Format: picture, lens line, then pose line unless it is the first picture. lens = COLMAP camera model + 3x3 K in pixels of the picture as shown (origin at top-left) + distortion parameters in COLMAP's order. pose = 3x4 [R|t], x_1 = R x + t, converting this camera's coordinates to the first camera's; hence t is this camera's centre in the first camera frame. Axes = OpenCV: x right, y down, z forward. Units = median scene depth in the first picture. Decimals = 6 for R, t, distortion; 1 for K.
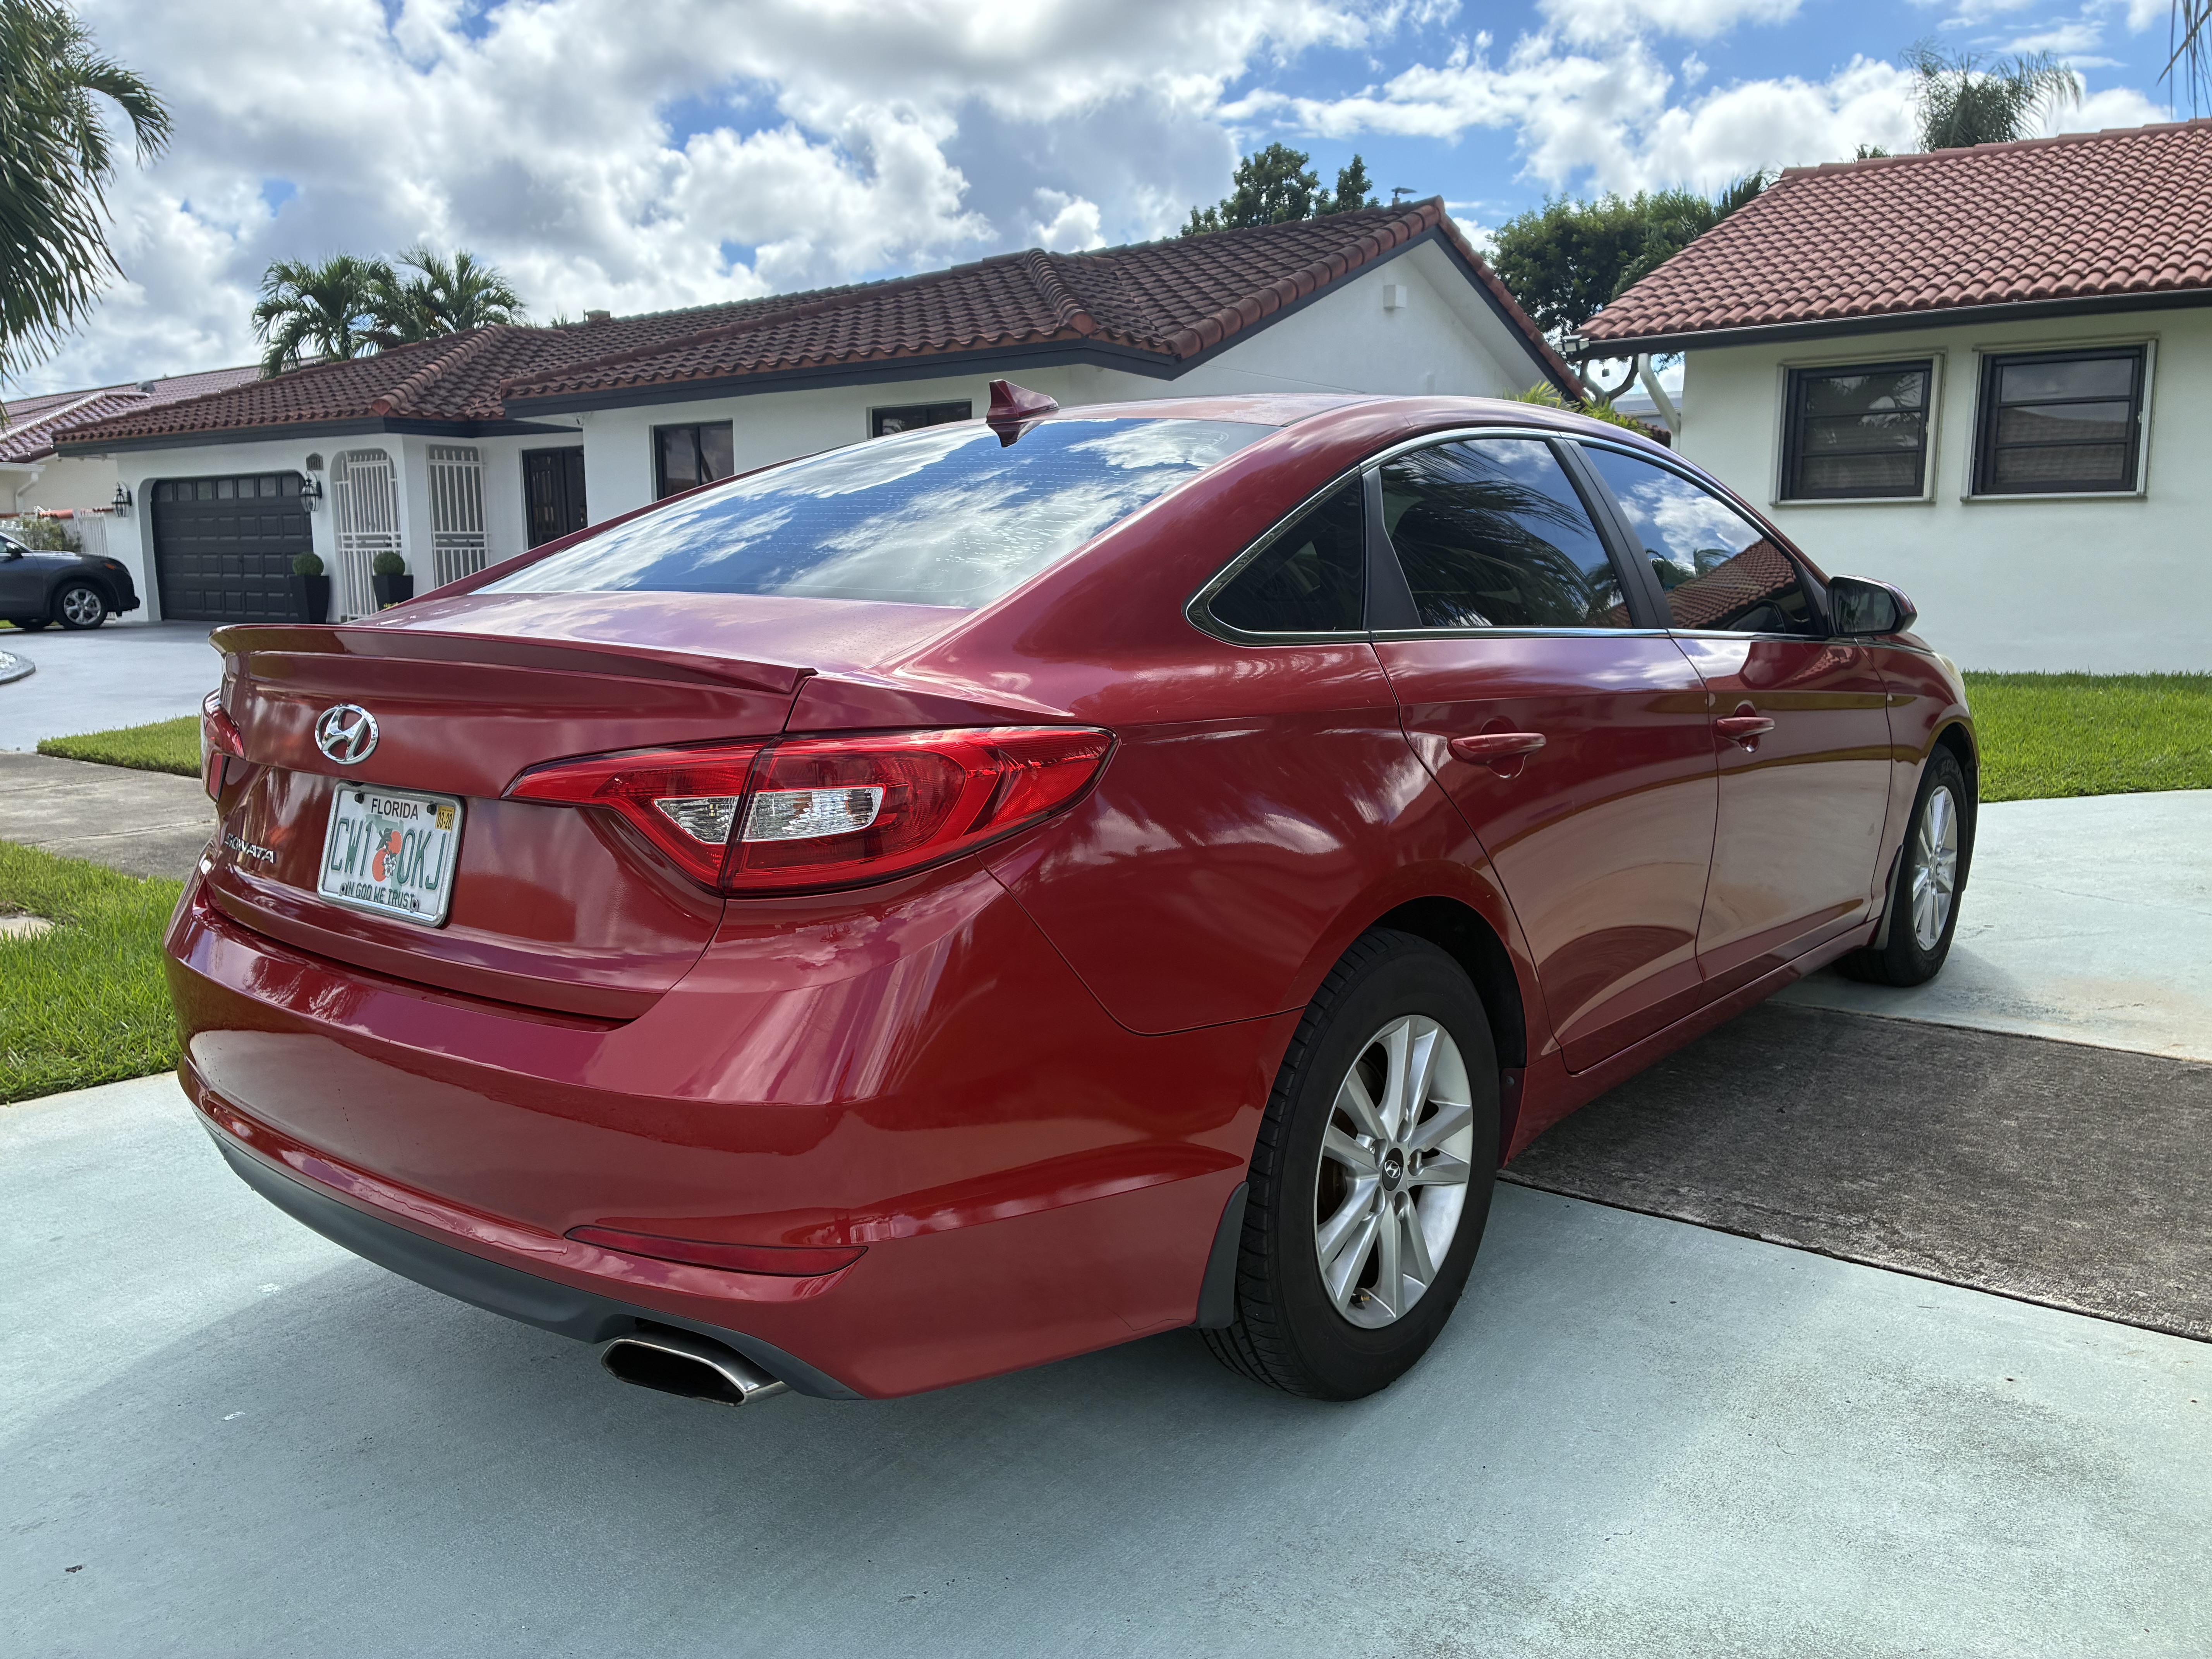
lens RADIAL K [[1687.0, 0, 1095.1], [0, 1687.0, 824.3], [0, 0, 1]] dist [0.022468, -0.038333]
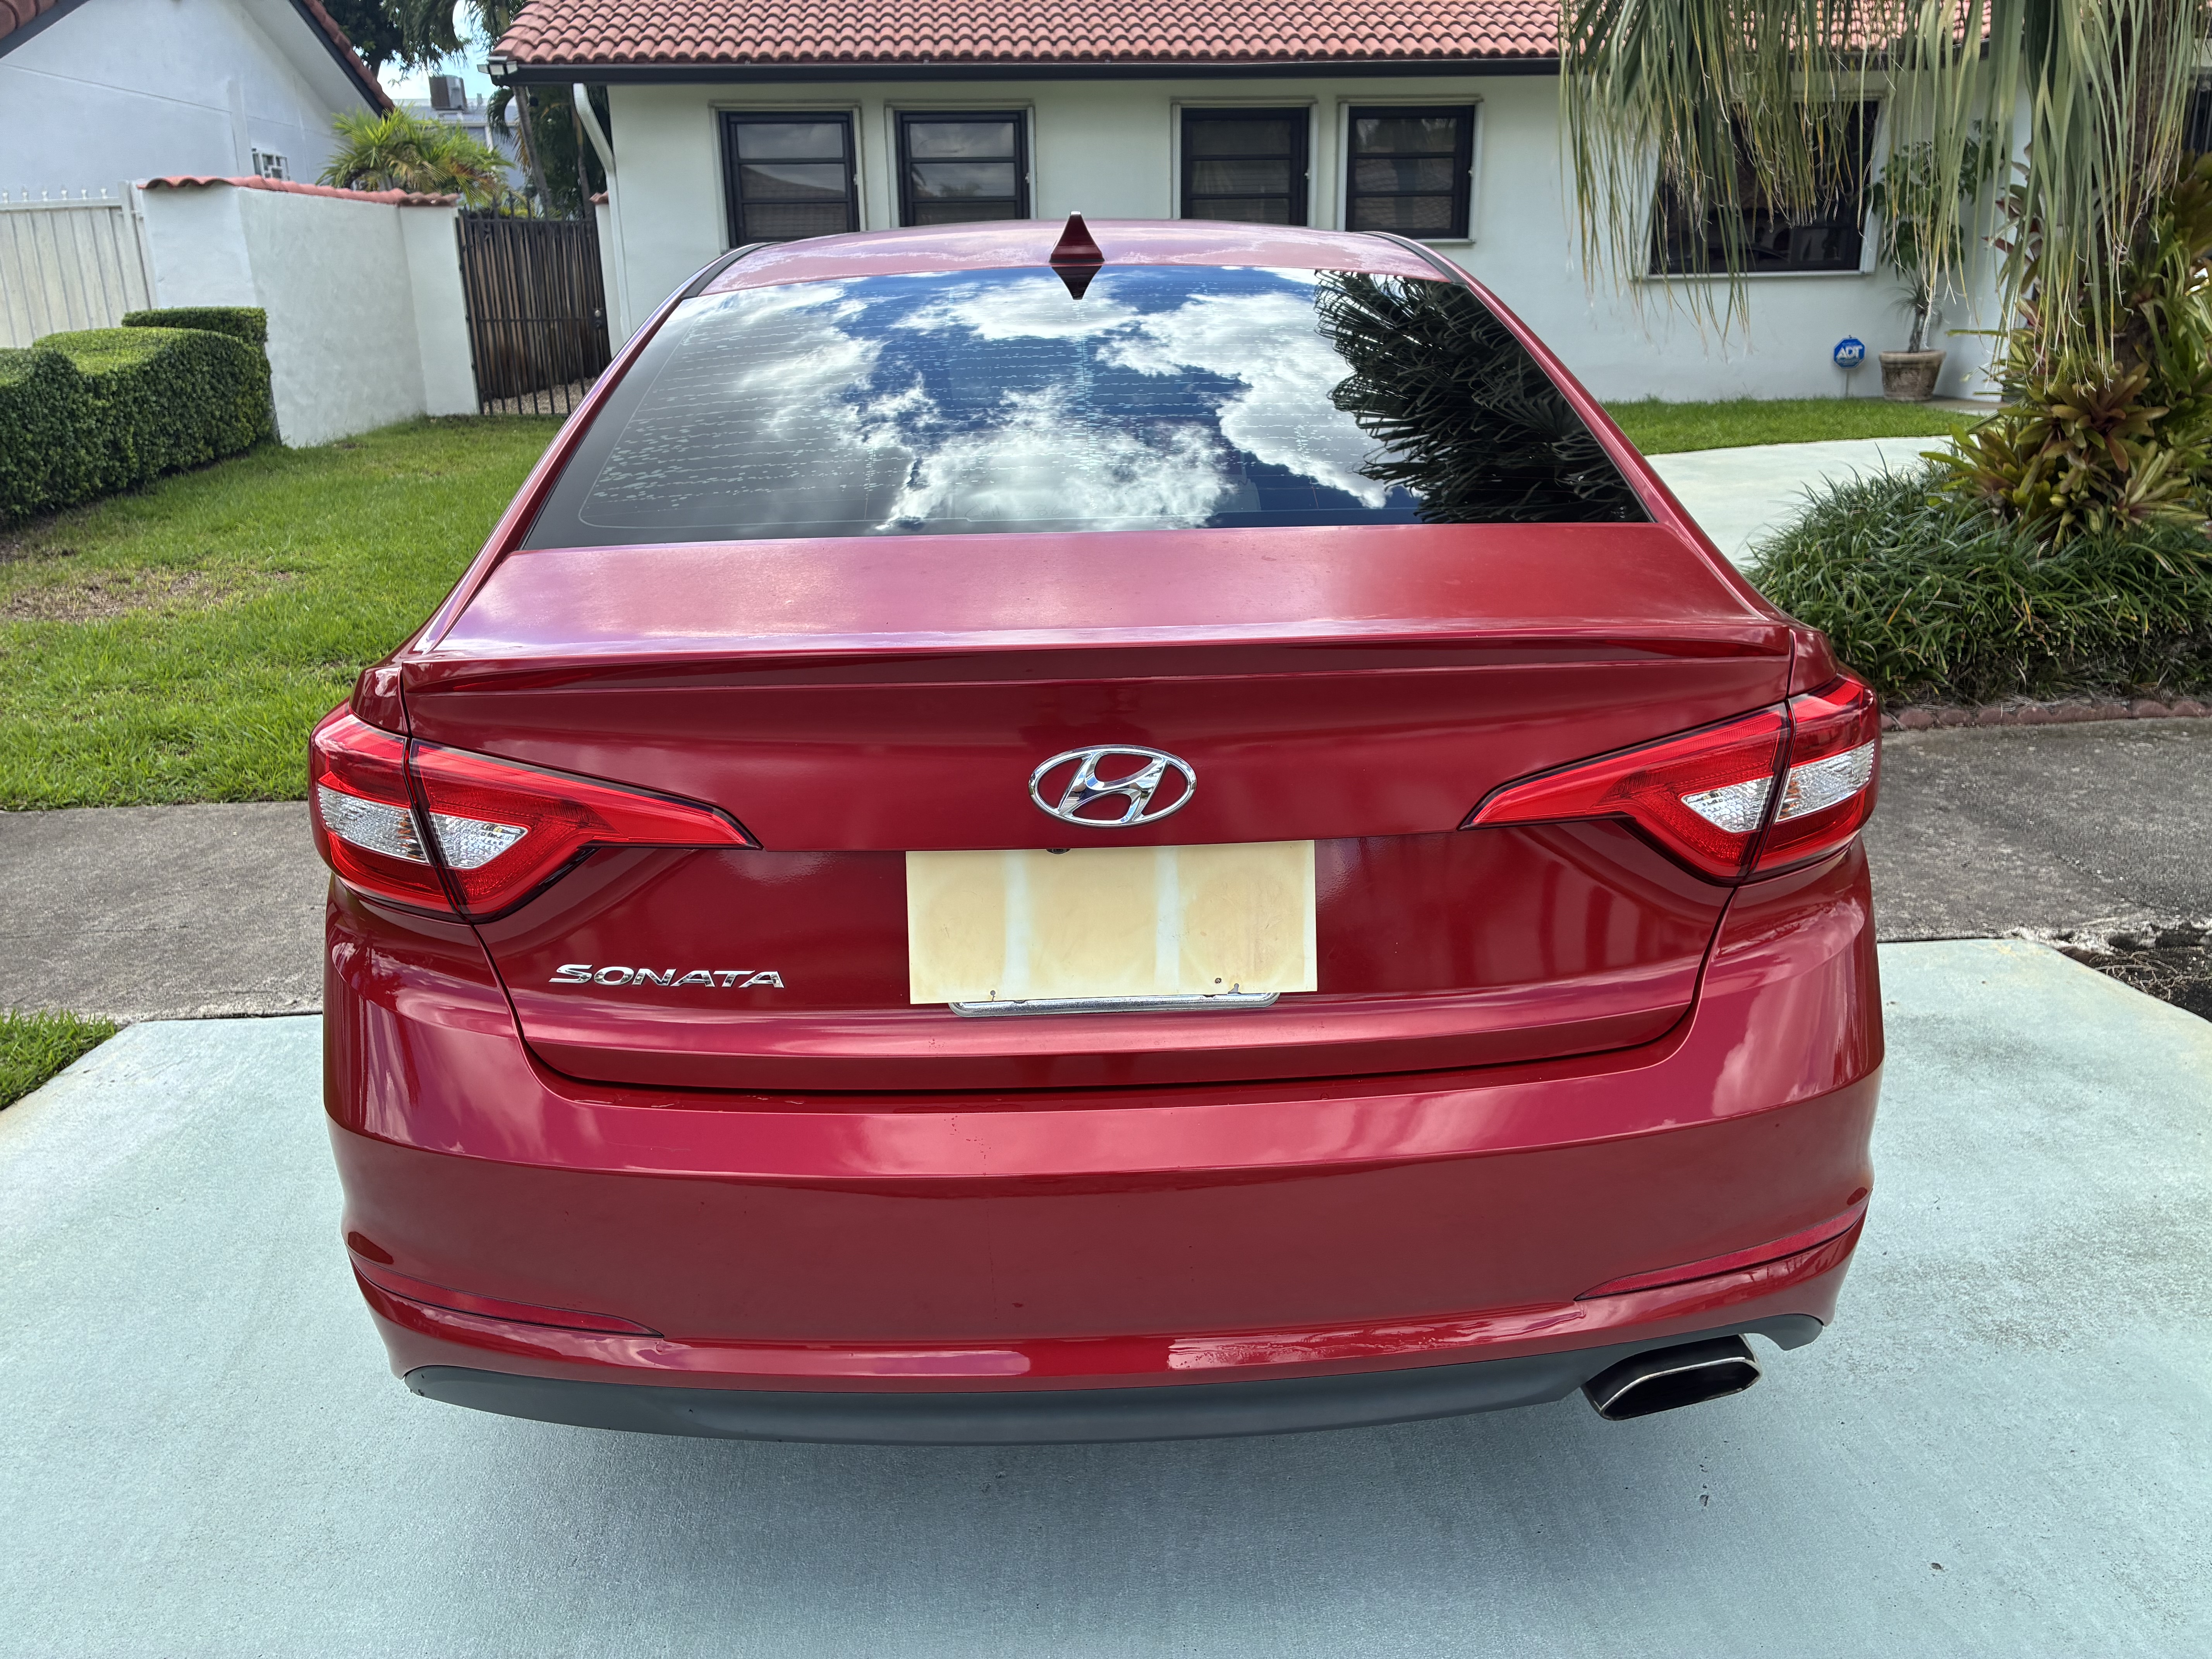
lens RADIAL K [[1687.0, 0, 1095.1], [0, 1687.0, 824.3], [0, 0, 1]] dist [0.022468, -0.038333]
pose [[0.747946, -0.205850, 0.631033, -0.867716], [0.106390, 0.975583, 0.192144, -0.167987], [-0.655178, -0.076578, 0.751583, 0.451782]]
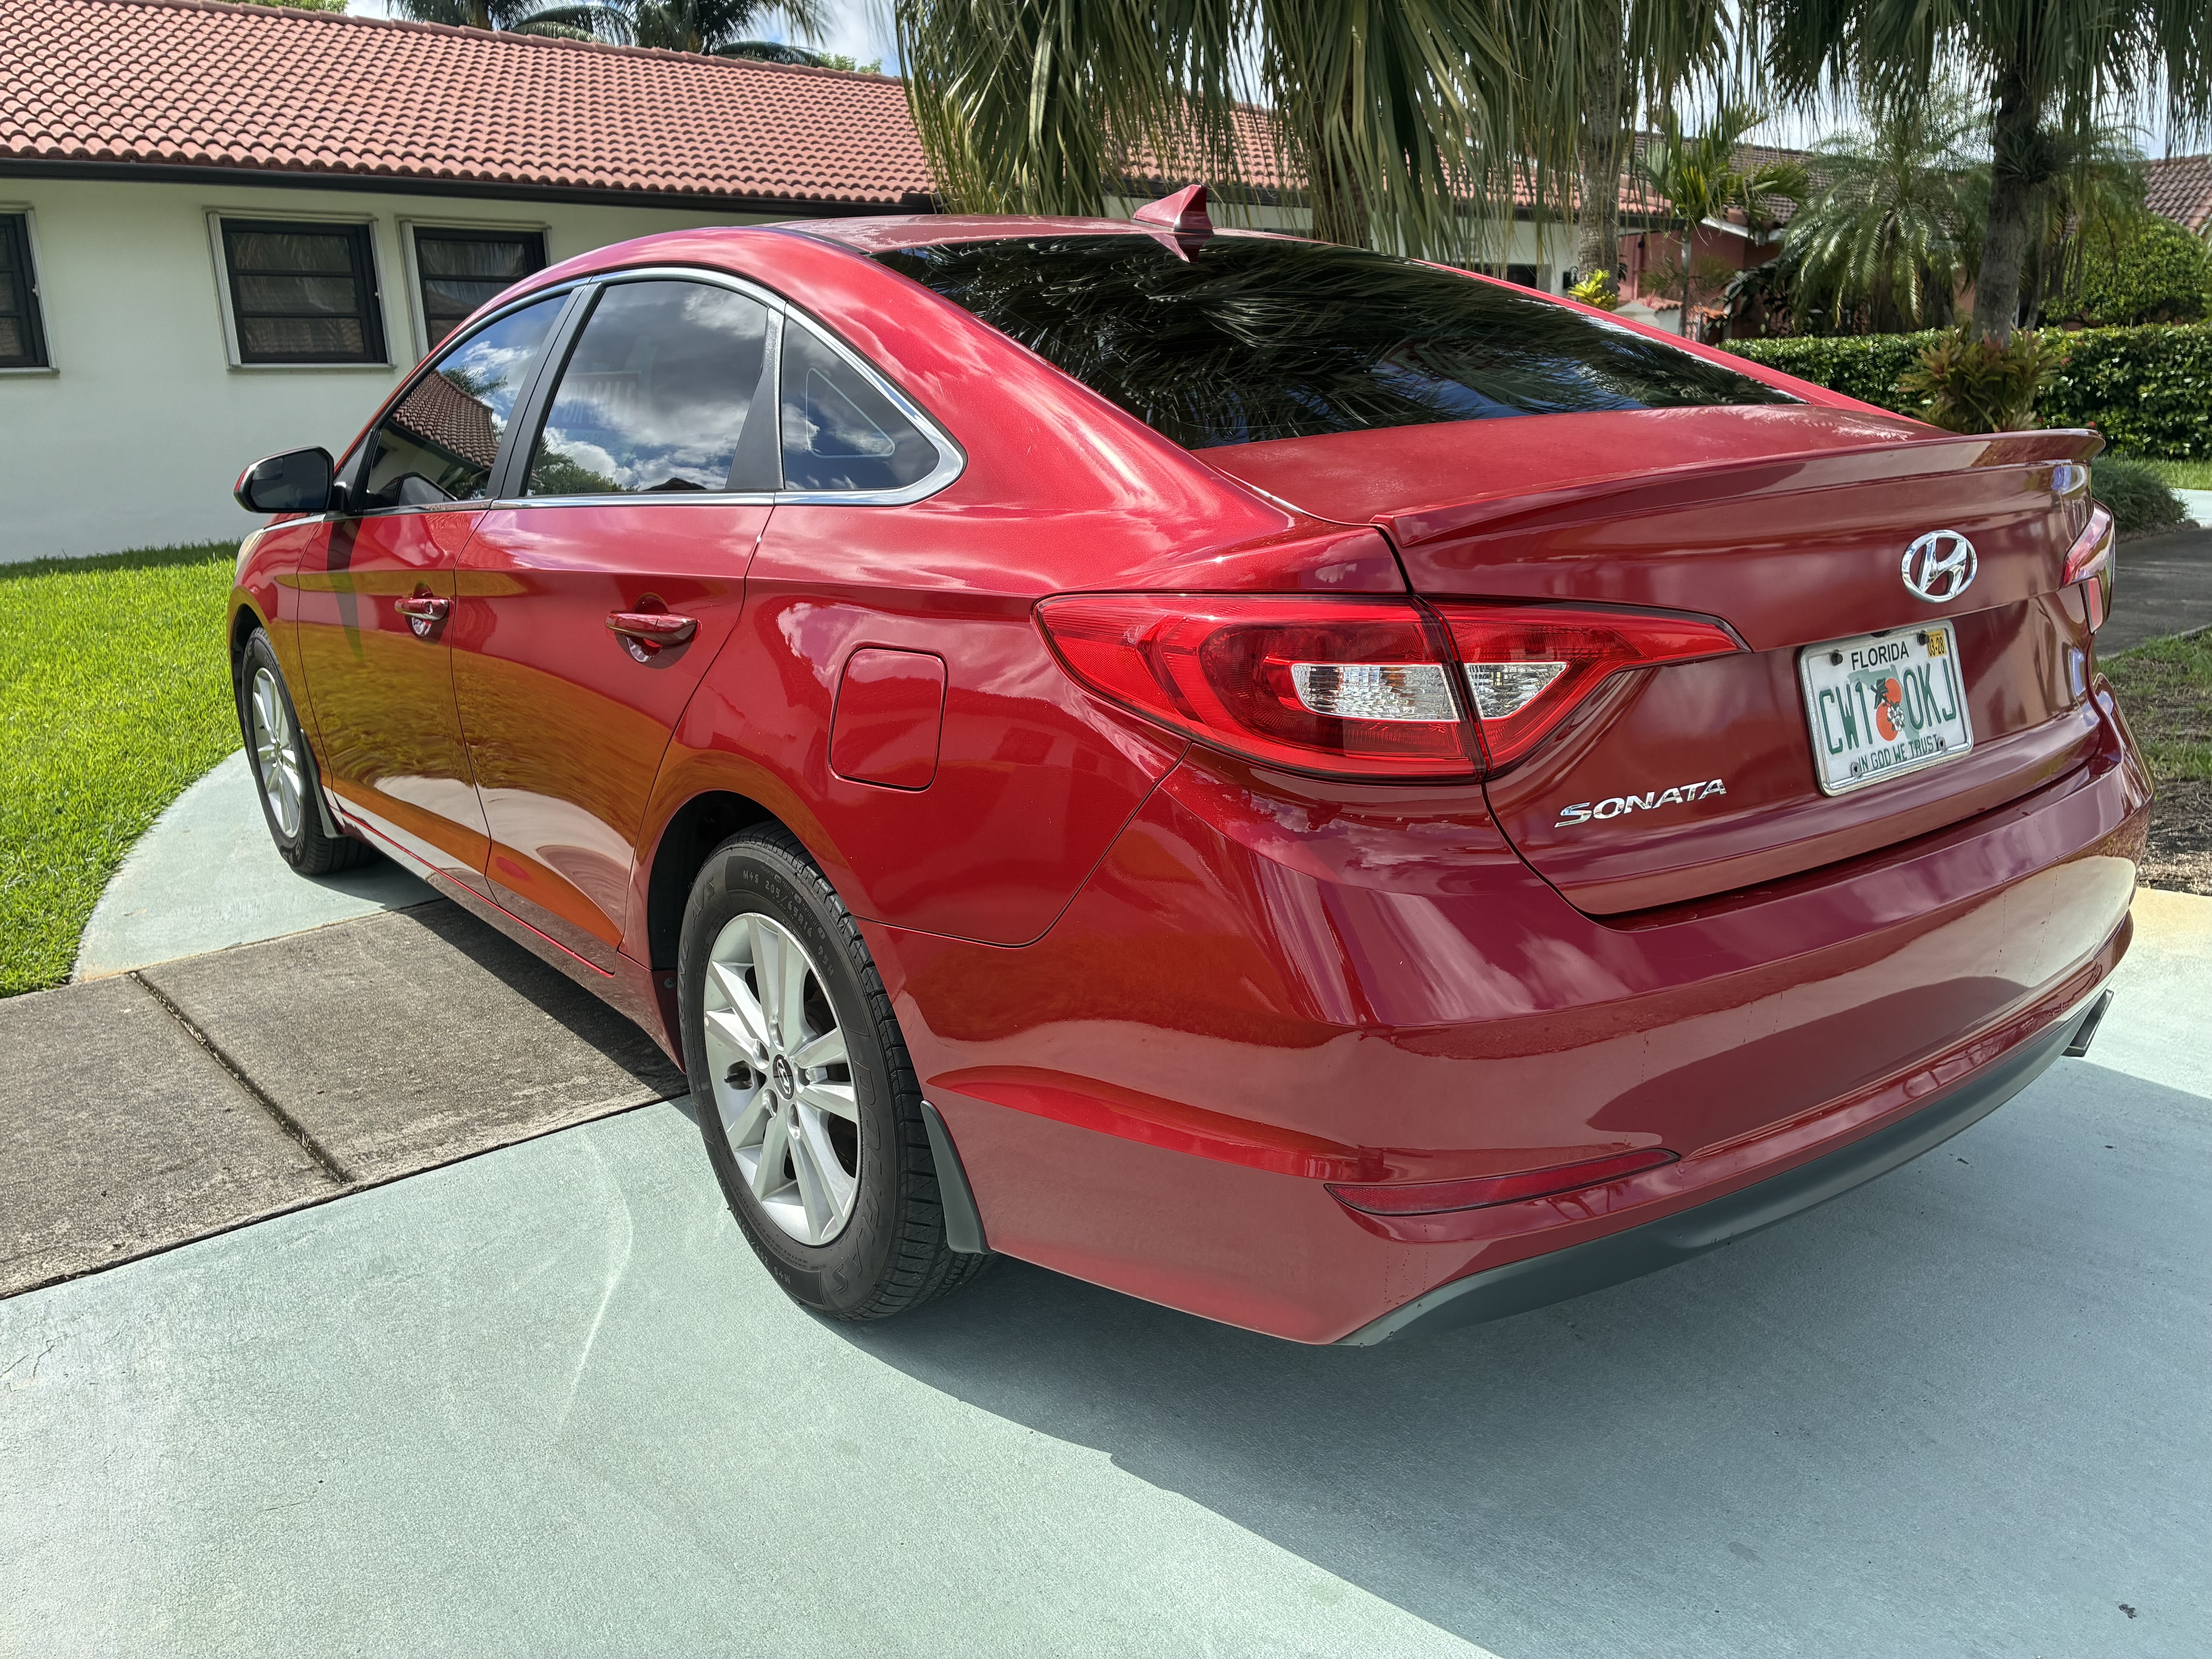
lens RADIAL K [[1687.0, 0, 1095.1], [0, 1687.0, 824.3], [0, 0, 1]] dist [0.022468, -0.038333]
pose [[0.223834, -0.232993, 0.946368, -1.325821], [0.174401, 0.964908, 0.196308, -0.163394], [-0.958897, 0.121107, 0.256613, 1.159012]]
